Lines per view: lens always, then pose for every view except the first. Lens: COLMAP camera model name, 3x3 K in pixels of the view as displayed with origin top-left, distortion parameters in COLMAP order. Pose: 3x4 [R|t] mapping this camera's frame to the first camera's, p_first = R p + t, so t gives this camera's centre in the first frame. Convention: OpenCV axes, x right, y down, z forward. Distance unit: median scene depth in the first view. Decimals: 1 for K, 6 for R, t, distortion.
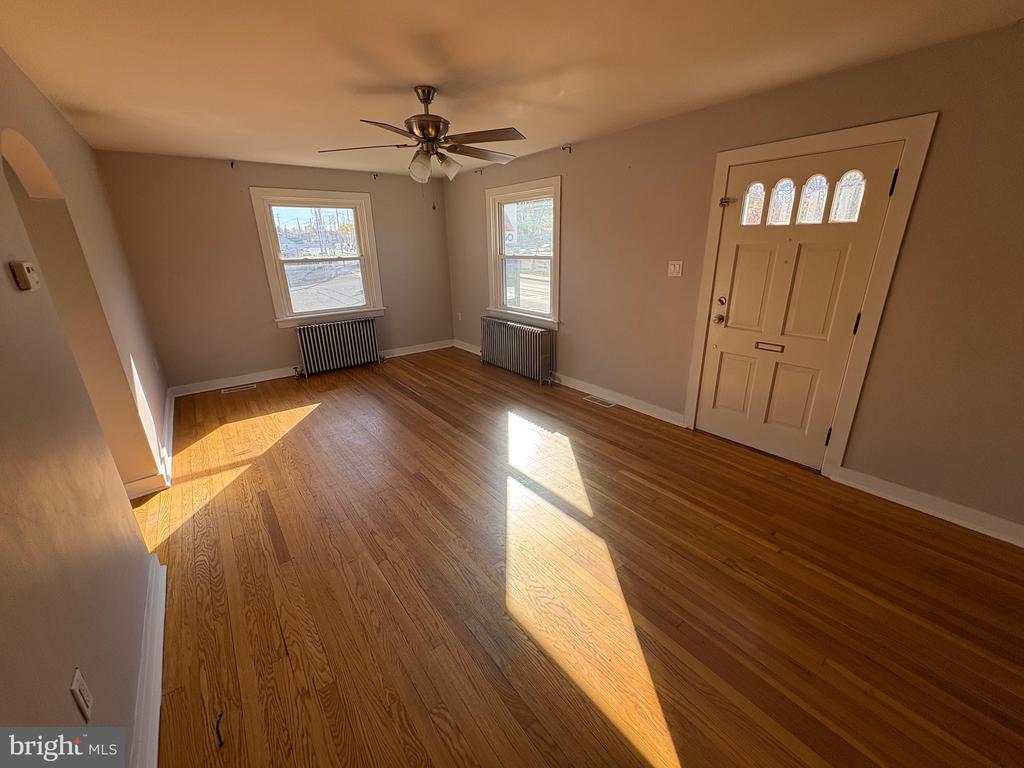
lens RADIAL K [[406.7, 0, 511.2], [0, 406.7, 382.9], [0, 0, 1]] dist [-0.002191, 0.000315]
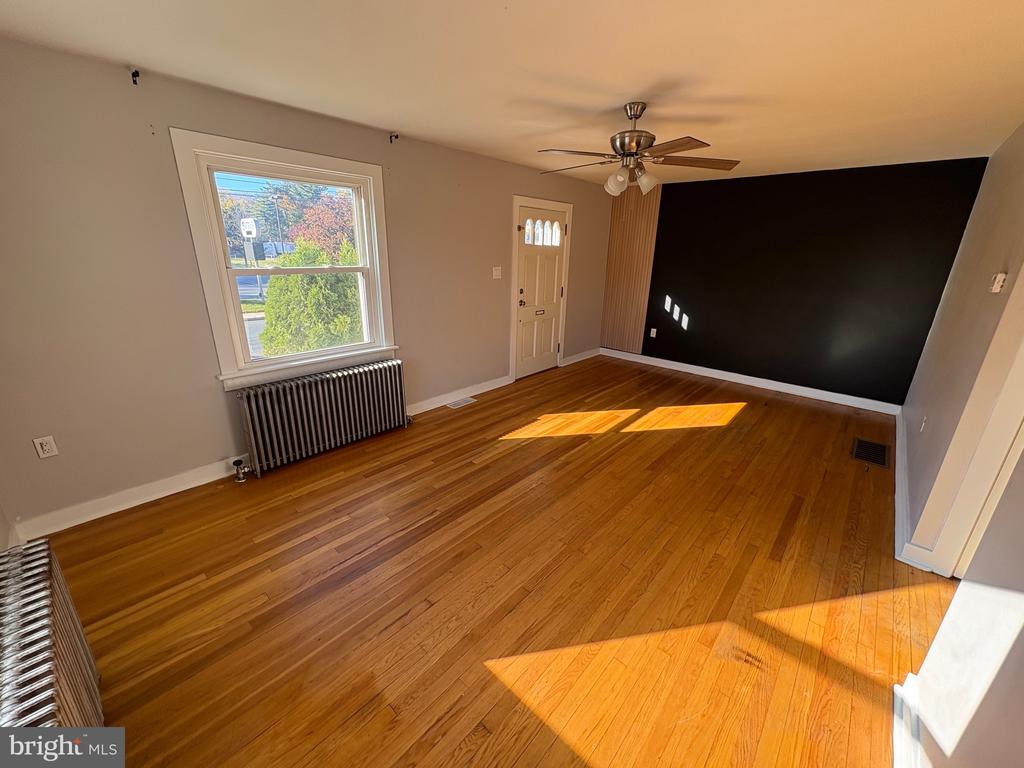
lens RADIAL K [[406.7, 0, 511.2], [0, 406.7, 382.9], [0, 0, 1]] dist [-0.002191, 0.000315]
pose [[-0.177155, -0.294044, 0.939231, -1.058100], [0.303498, 0.891494, 0.336344, -0.429693], [-0.936219, 0.344639, -0.068691, 1.281650]]
